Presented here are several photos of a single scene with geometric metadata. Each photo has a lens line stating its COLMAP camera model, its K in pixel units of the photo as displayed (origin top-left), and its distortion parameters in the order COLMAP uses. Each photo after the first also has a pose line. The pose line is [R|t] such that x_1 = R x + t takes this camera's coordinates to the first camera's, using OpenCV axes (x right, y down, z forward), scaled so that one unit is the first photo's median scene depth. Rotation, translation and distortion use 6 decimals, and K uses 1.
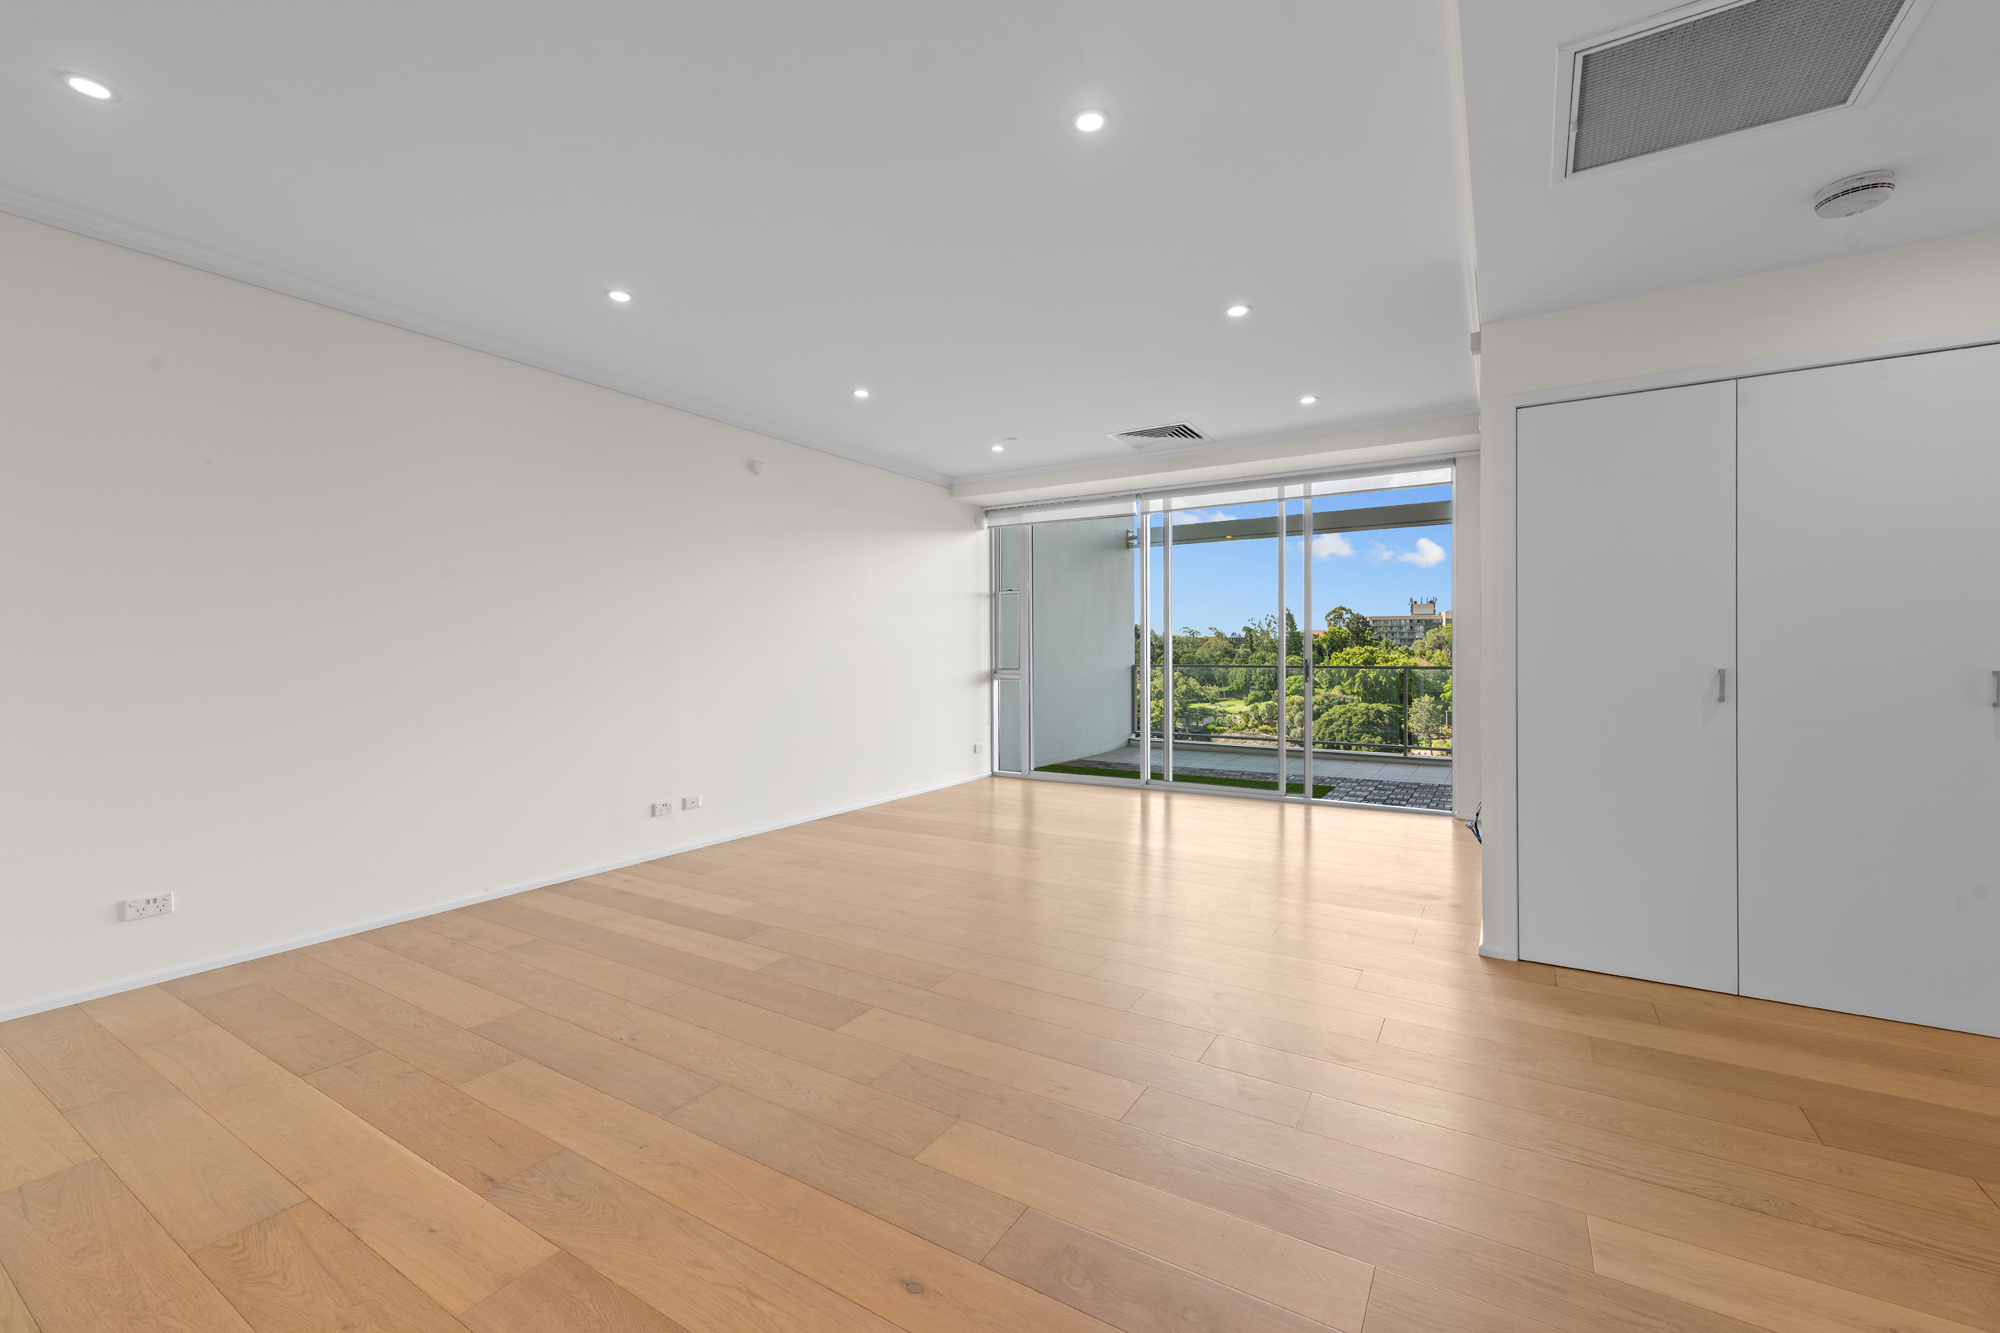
lens RADIAL K [[812.9, 0, 991.3], [0, 812.9, 664.8], [0, 0, 1]] dist [0.013069, -0.000660]
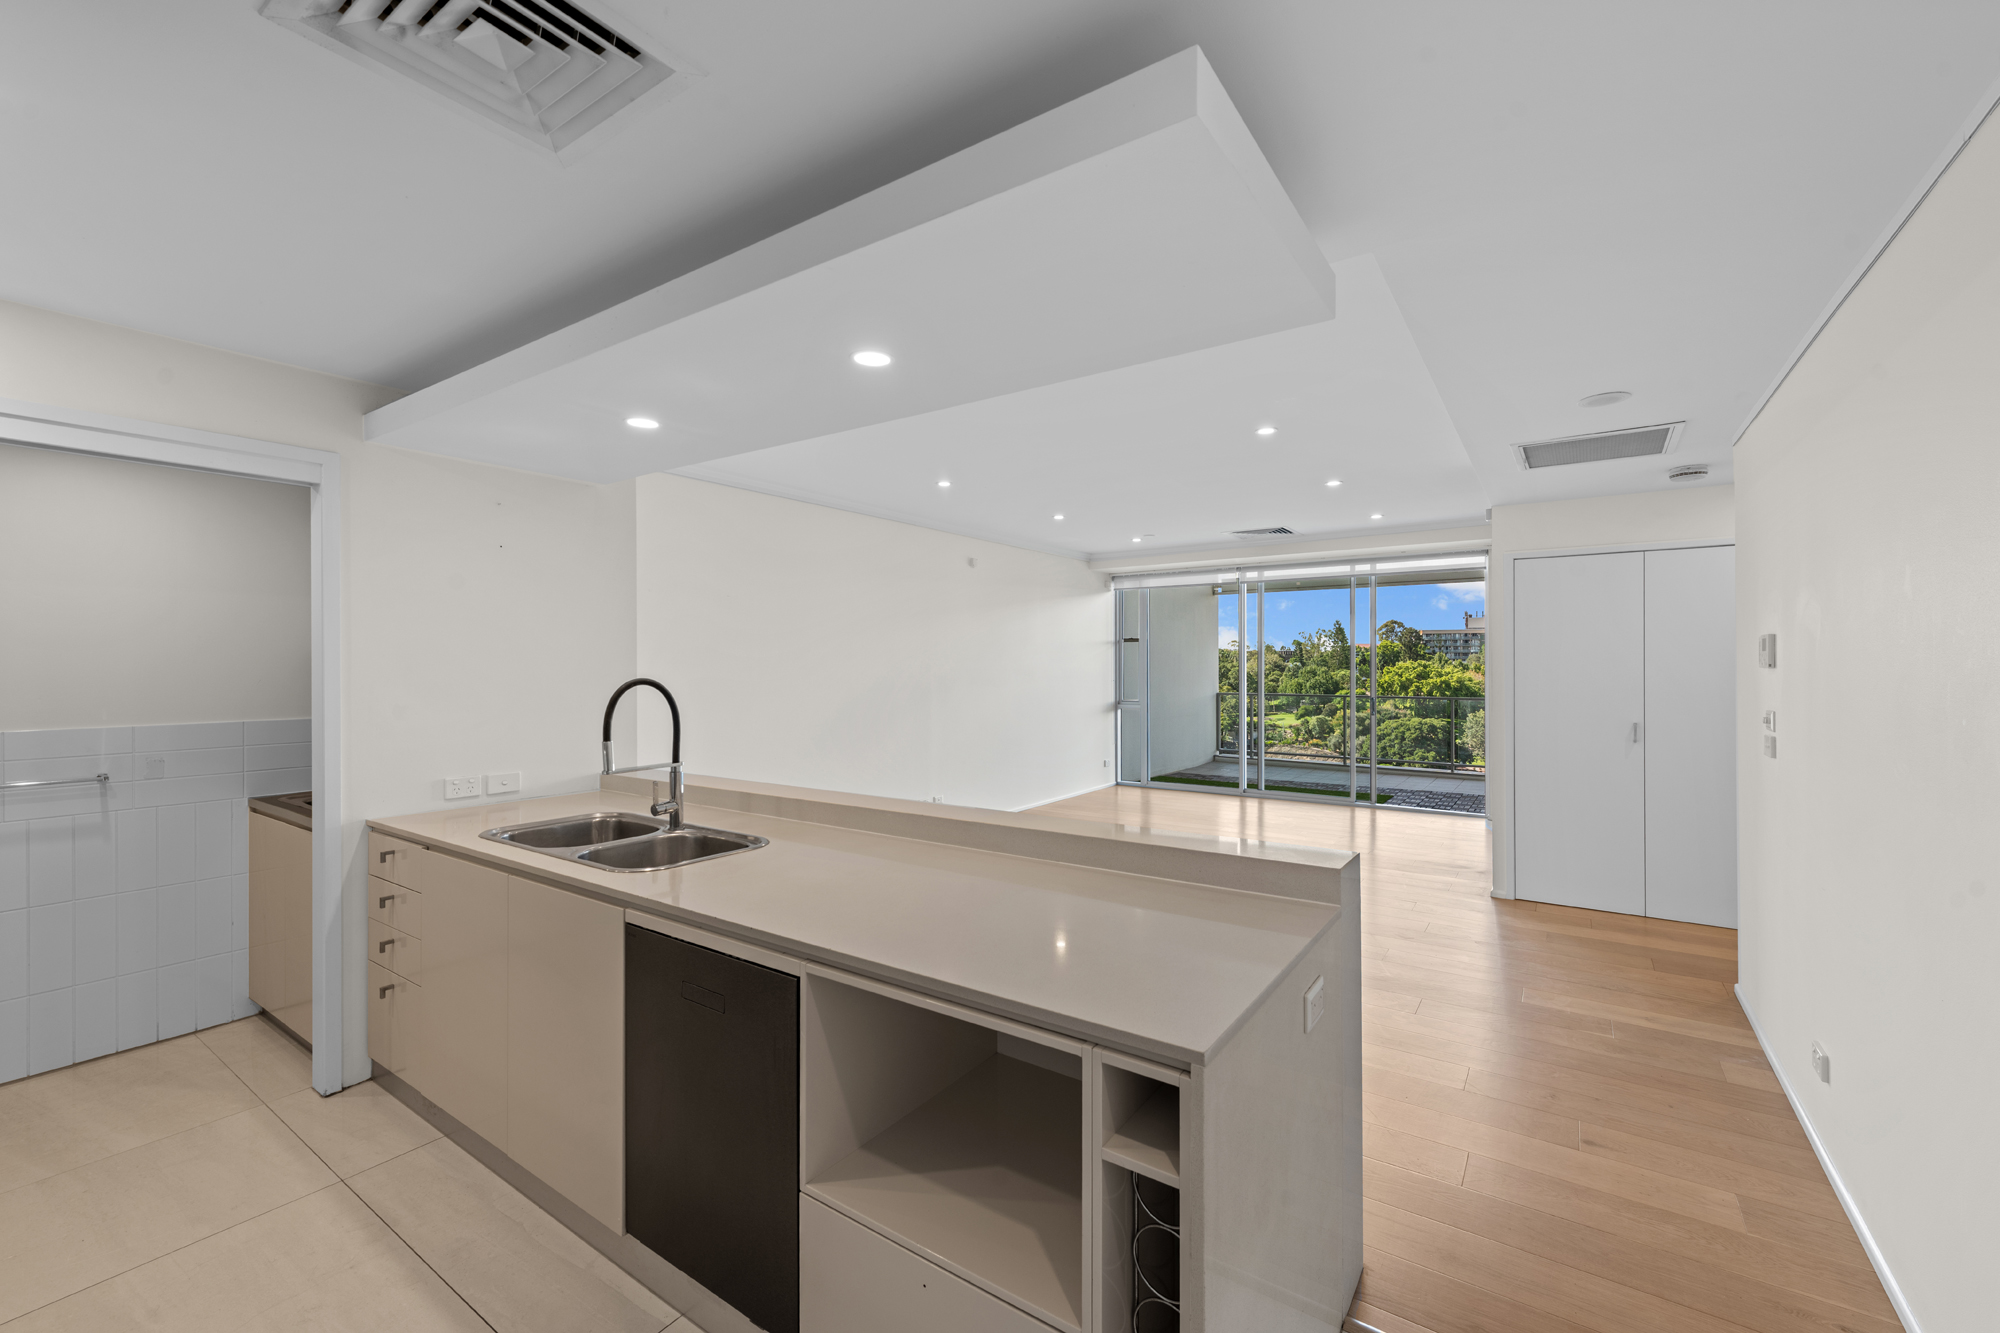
lens RADIAL K [[801.4, 0, 994.5], [0, 801.4, 671.7], [0, 0, 1]] dist [0.002853, 0.000333]
pose [[0.998430, 0.002772, -0.055950, -0.119036], [-0.003170, 0.999970, -0.007032, -0.030176], [0.055929, 0.007198, 0.998409, -0.258870]]
